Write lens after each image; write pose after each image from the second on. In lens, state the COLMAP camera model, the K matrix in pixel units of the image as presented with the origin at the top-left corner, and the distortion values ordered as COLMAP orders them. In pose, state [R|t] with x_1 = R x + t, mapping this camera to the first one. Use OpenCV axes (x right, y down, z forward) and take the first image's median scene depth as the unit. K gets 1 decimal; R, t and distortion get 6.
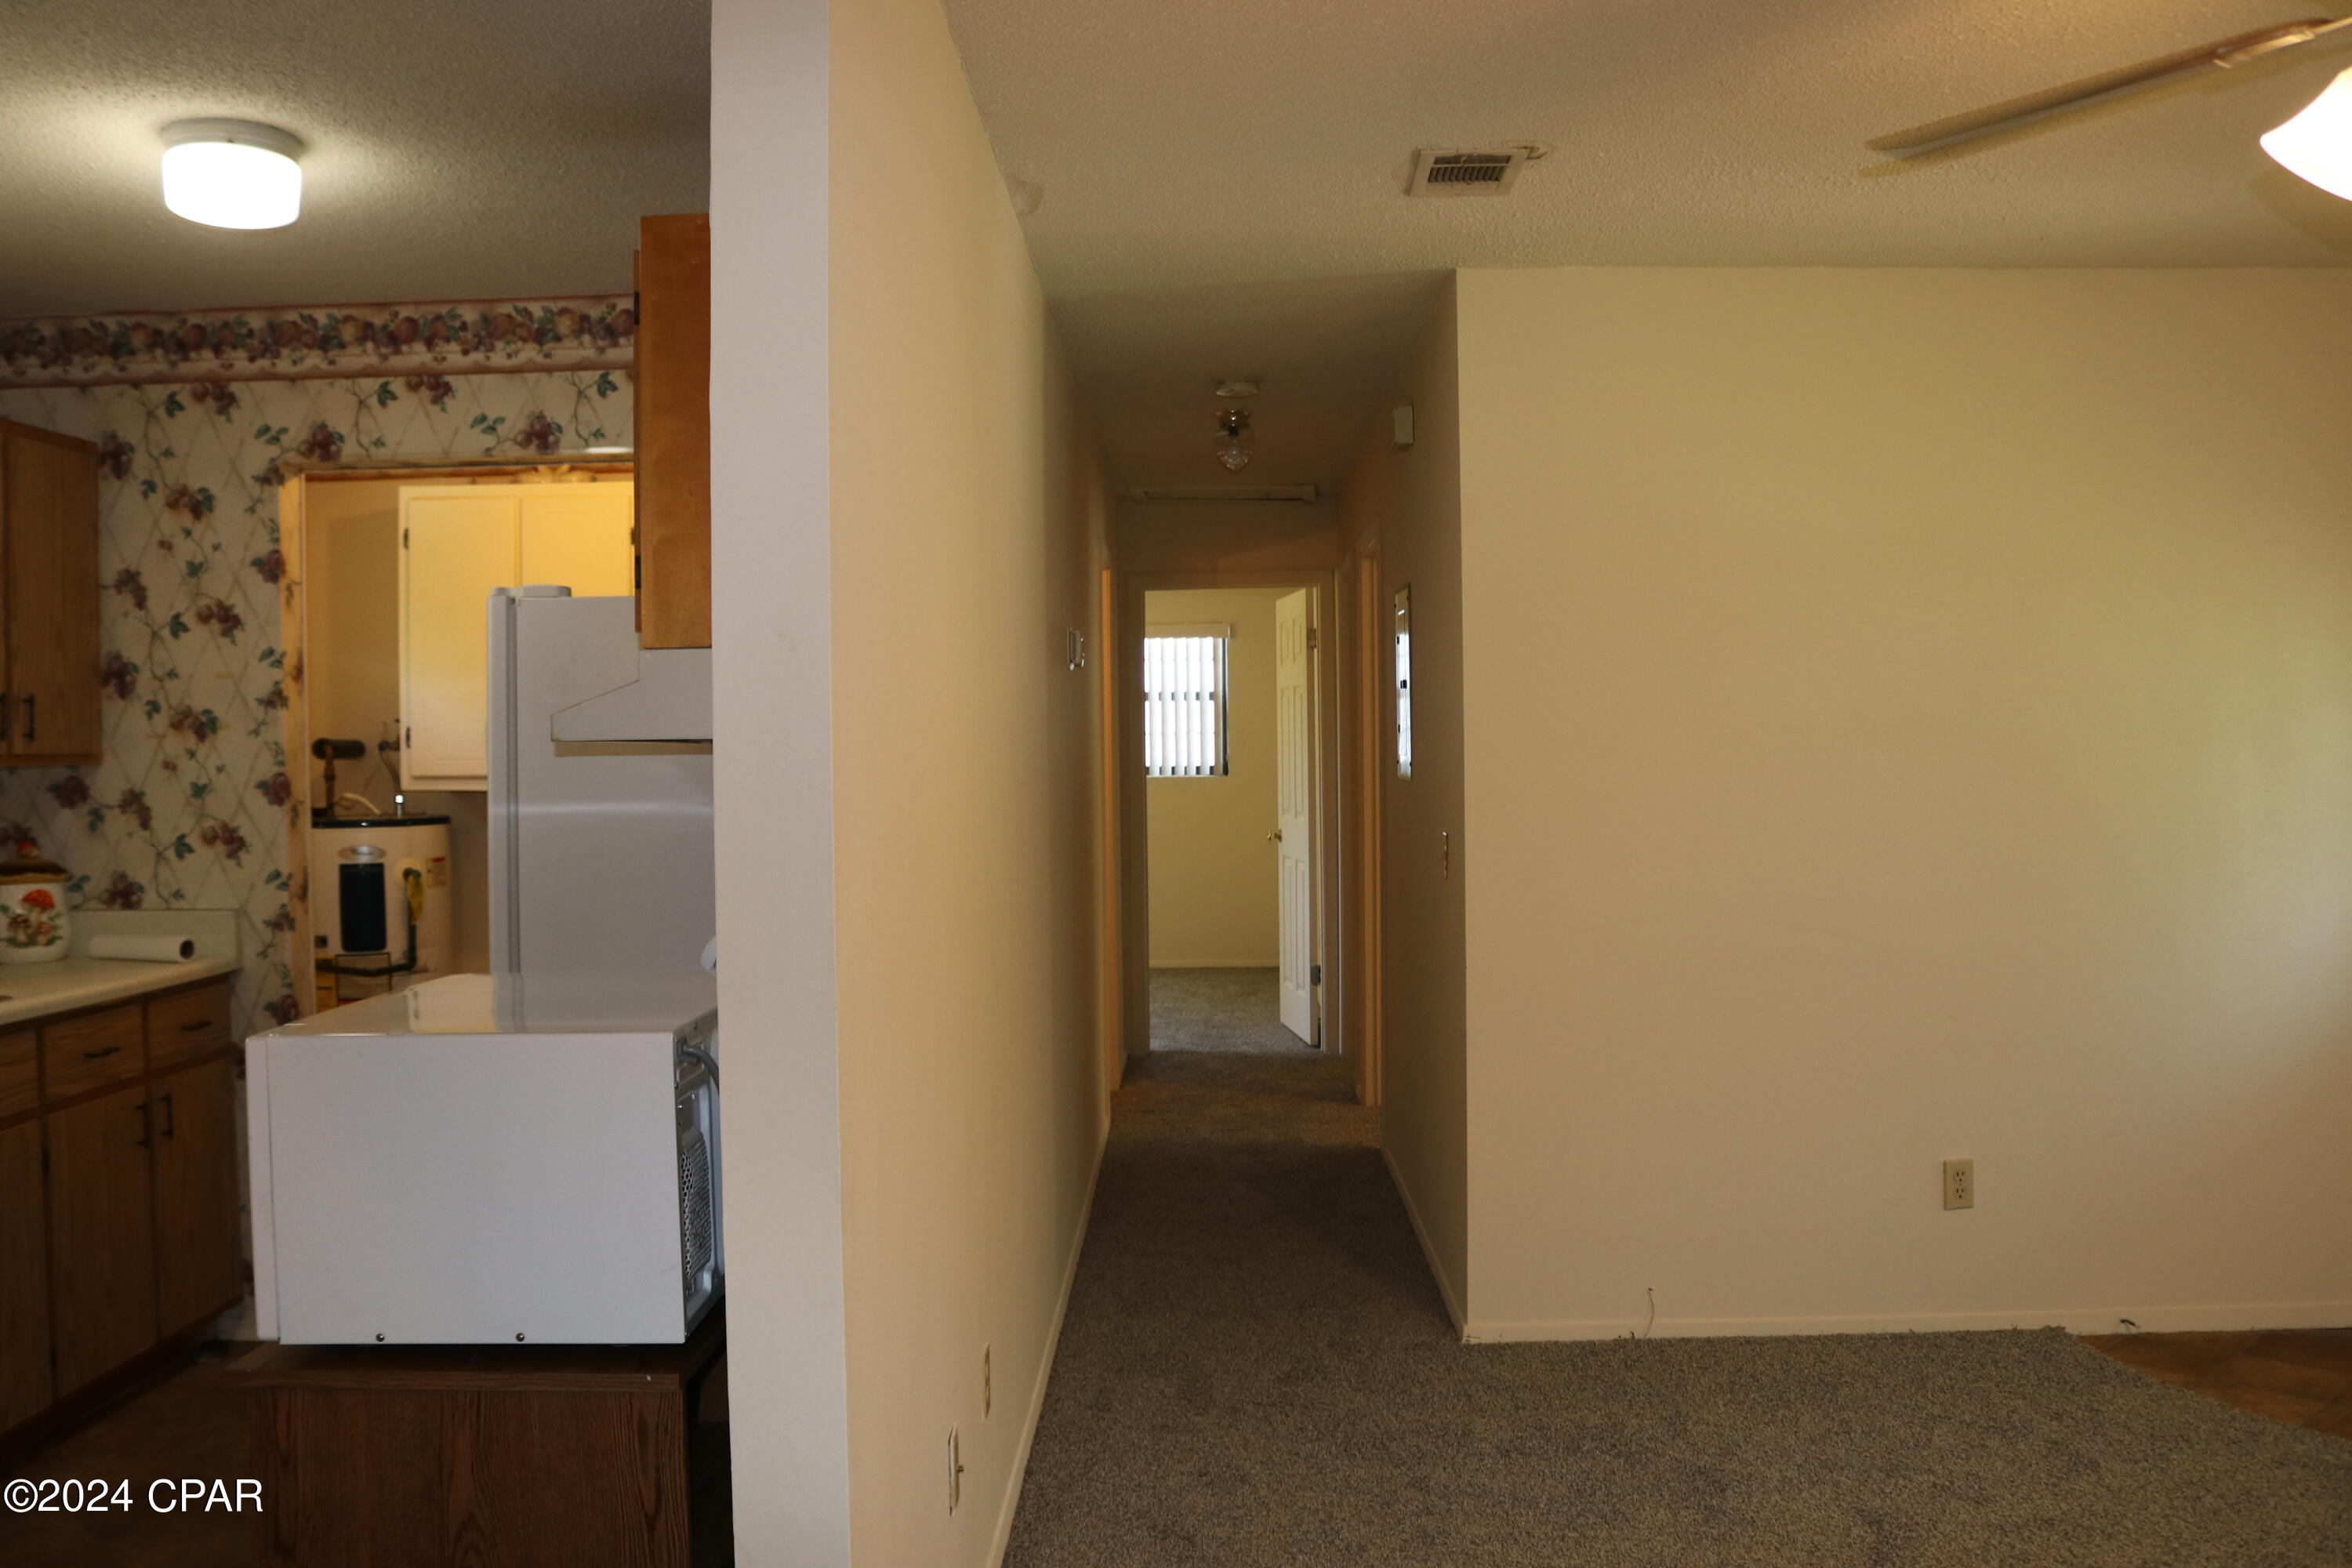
lens RADIAL K [[1934.5, 0, 1145.9], [0, 1934.5, 771.6], [0, 0, 1]] dist [-0.139832, 0.125617]
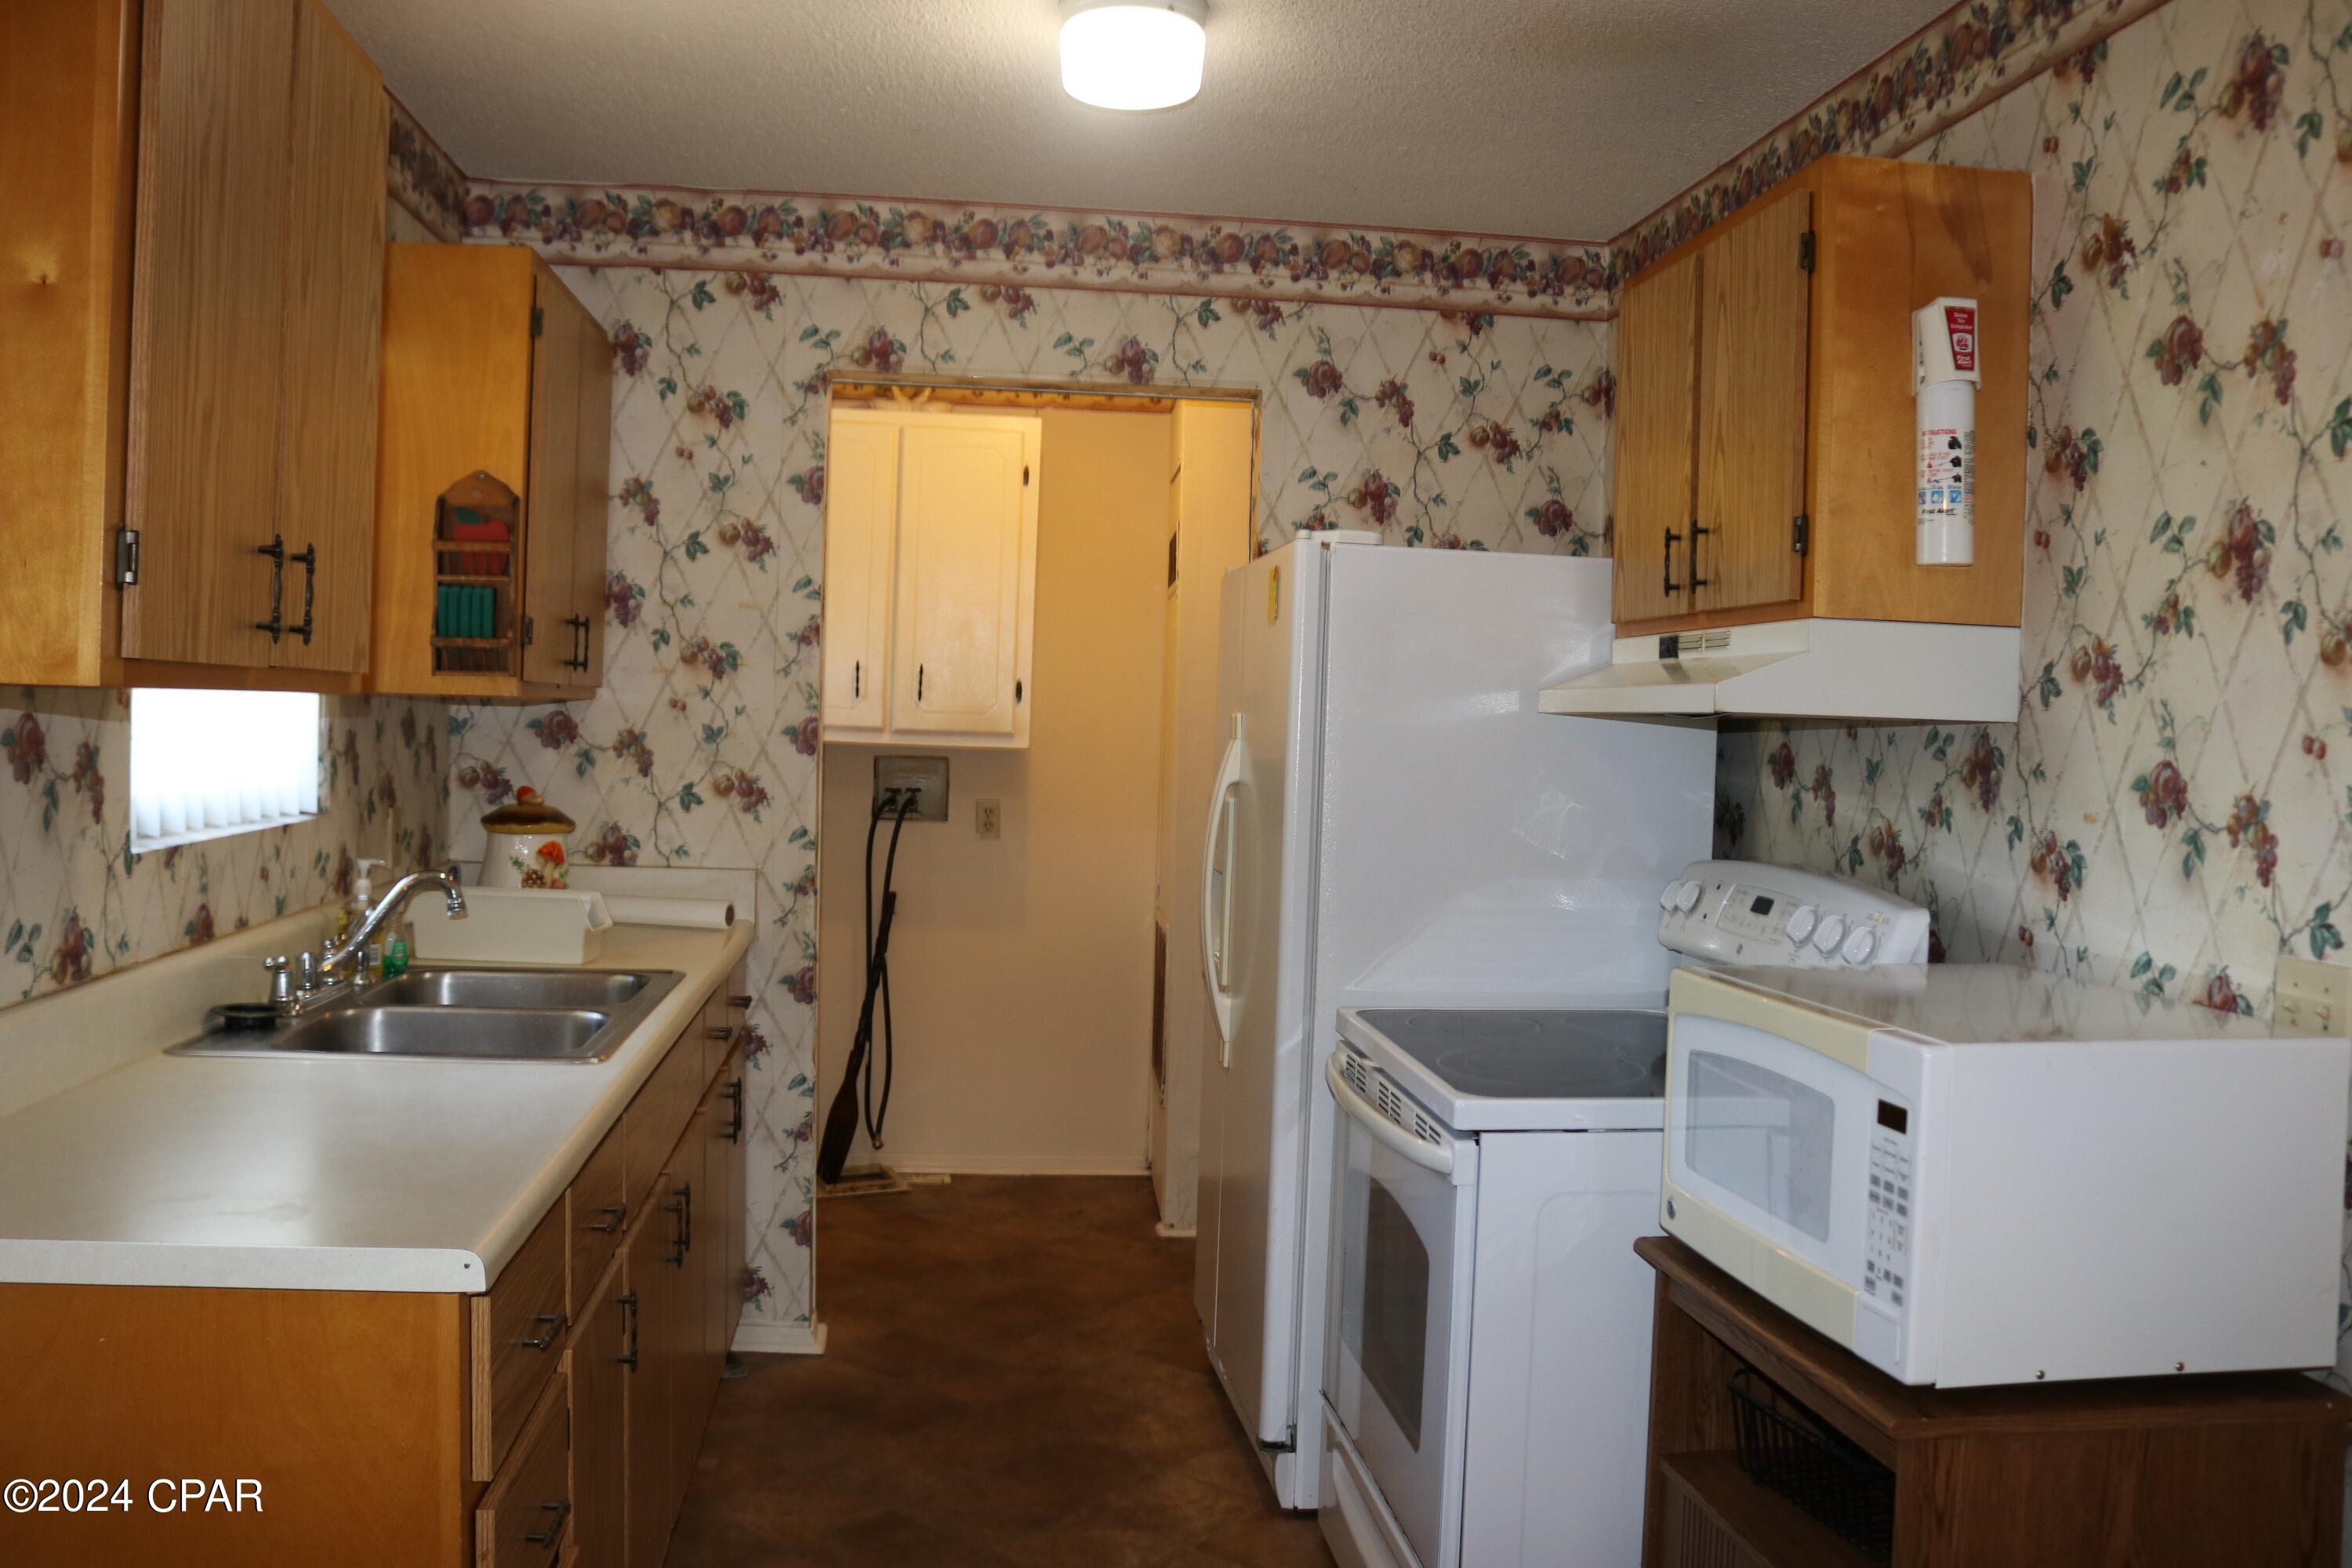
lens RADIAL K [[2009.4, 0, 1173.7], [0, 2009.4, 730.7], [0, 0, 1]] dist [-0.148672, 0.165552]
pose [[0.988040, 0.040739, 0.148716, -0.430361], [-0.041632, 0.999129, 0.002895, -0.003274], [-0.148468, -0.009052, 0.988876, 0.044392]]
